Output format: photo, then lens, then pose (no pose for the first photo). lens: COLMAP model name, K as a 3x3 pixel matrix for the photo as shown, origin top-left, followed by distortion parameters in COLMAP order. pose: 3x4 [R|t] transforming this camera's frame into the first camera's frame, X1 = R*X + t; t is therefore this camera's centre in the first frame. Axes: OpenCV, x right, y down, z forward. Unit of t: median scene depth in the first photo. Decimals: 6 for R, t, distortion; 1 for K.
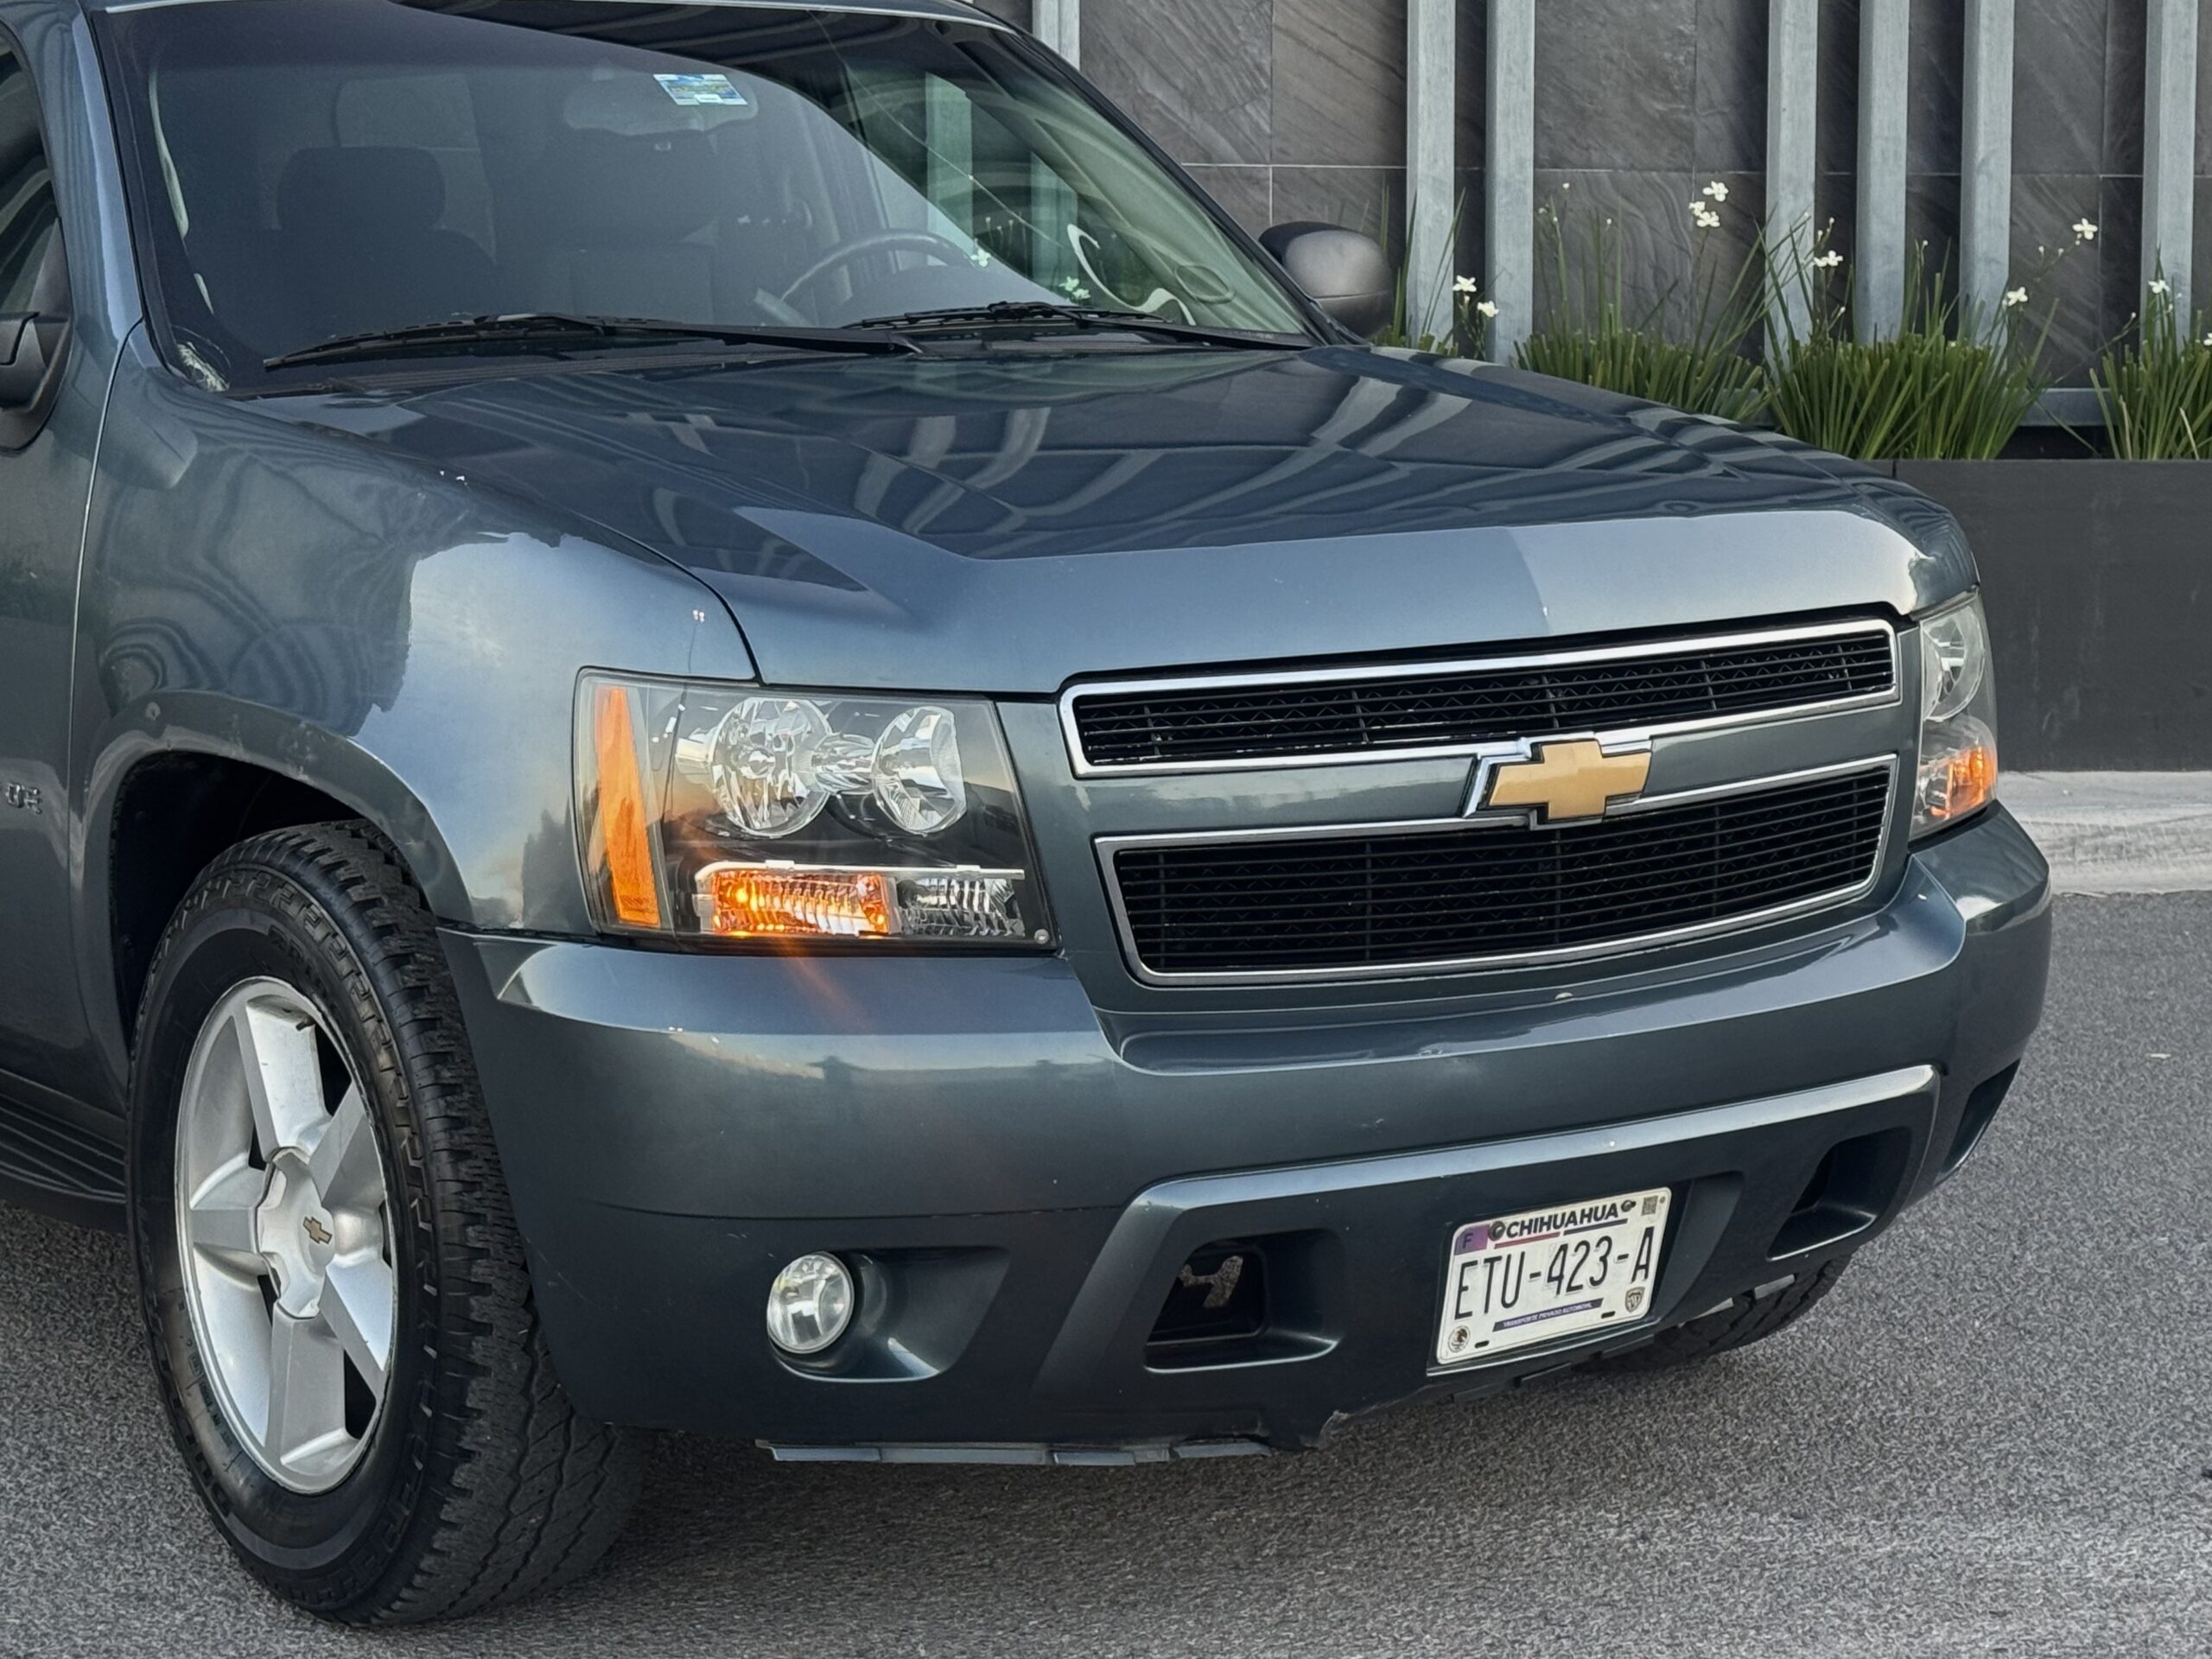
lens RADIAL K [[4220.0, 0, 1098.5], [0, 4220.0, 873.4], [0, 0, 1]] dist [0.136879, 0.087306]
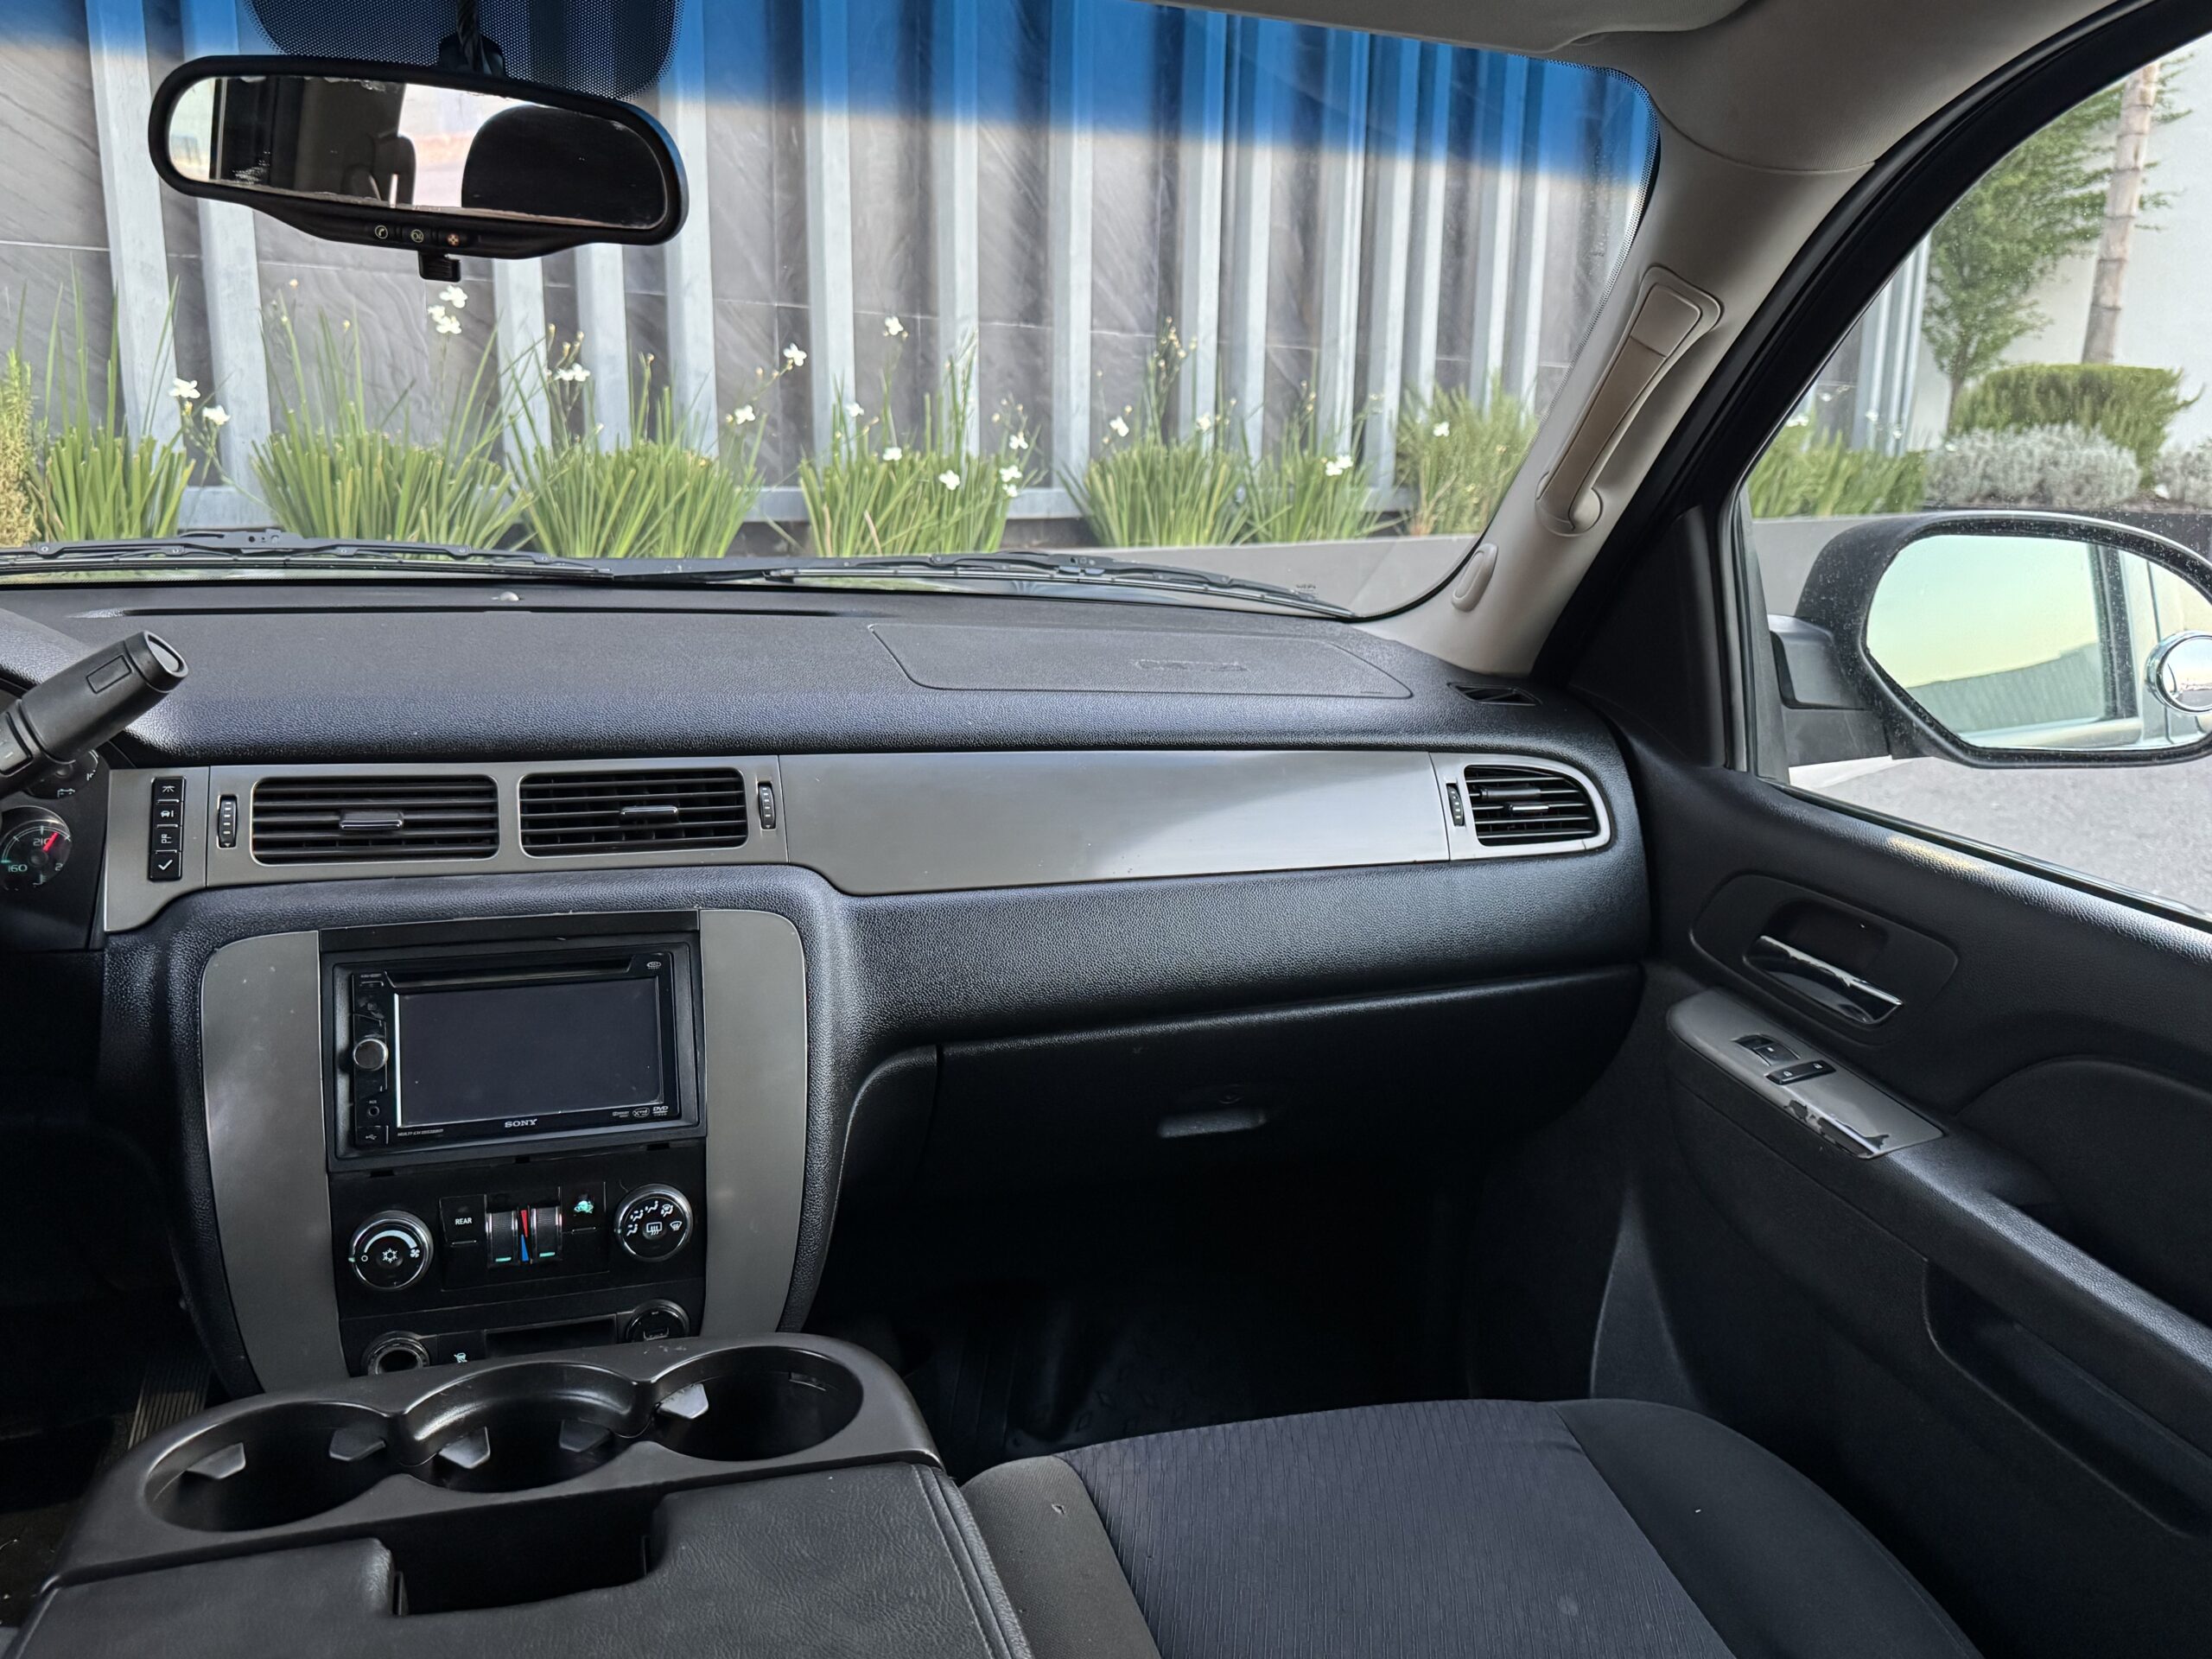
lens RADIAL K [[1743.8, 0, 1105.5], [0, 1743.8, 877.4], [0, 0, 1]] dist [0.013083, -0.043044]
pose [[0.860439, -0.102766, 0.499083, 0.055554], [0.018150, 0.985011, 0.171531, -0.090600], [-0.509230, -0.138534, 0.849408, 0.534661]]
